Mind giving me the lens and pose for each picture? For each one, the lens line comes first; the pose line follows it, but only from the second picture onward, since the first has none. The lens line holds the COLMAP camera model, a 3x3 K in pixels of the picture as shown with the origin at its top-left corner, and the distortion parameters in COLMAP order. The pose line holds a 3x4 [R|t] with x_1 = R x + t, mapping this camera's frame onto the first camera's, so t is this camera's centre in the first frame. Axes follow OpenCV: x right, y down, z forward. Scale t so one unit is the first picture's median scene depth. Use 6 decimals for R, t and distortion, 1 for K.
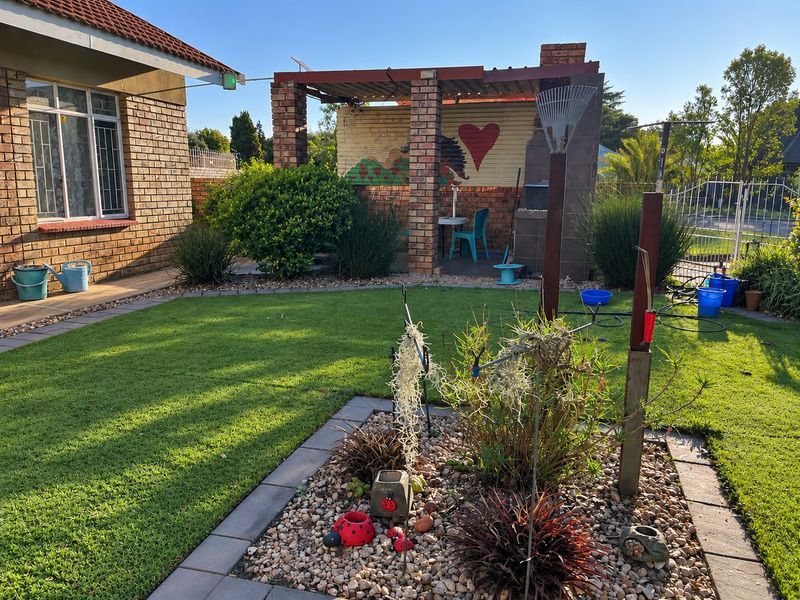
lens RADIAL K [[603.5, 0, 400.0], [0, 603.5, 300.0], [0, 0, 1]] dist [0.084175, -0.119417]
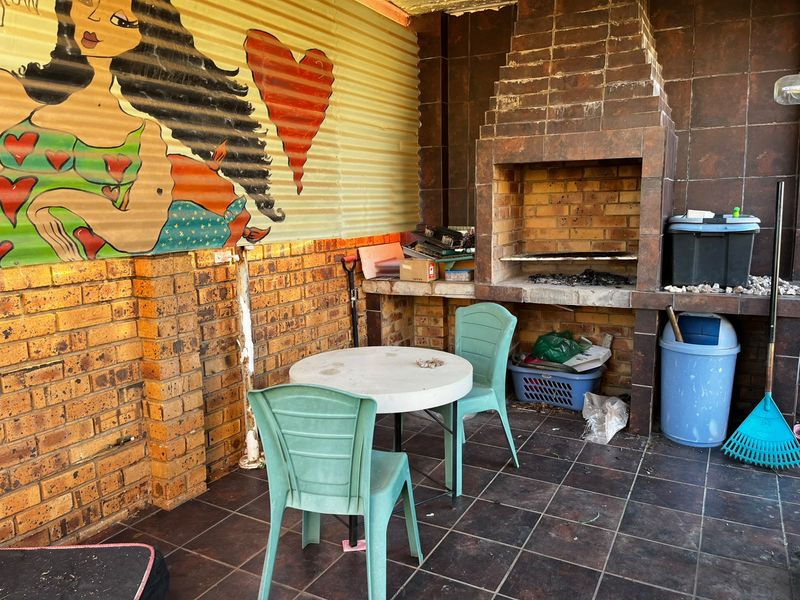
lens RADIAL K [[603.5, 0, 400.0], [0, 603.5, 300.0], [0, 0, 1]] dist [0.084175, -0.119417]
pose [[0.227426, -0.170921, 0.958678, -0.174150], [0.203943, 0.971004, 0.124737, -0.188750], [-0.952200, 0.167147, 0.255690, 0.884882]]
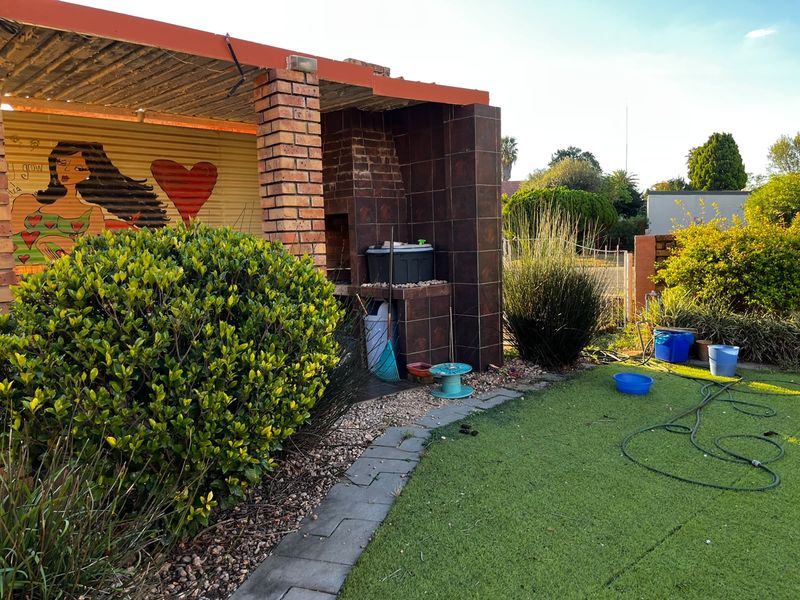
lens RADIAL K [[603.5, 0, 400.0], [0, 603.5, 300.0], [0, 0, 1]] dist [0.084175, -0.119417]
pose [[0.530601, -0.113733, 0.839957, -0.296700], [0.197078, 0.980353, 0.008249, -0.108869], [-0.824393, 0.161161, 0.542590, 0.492936]]
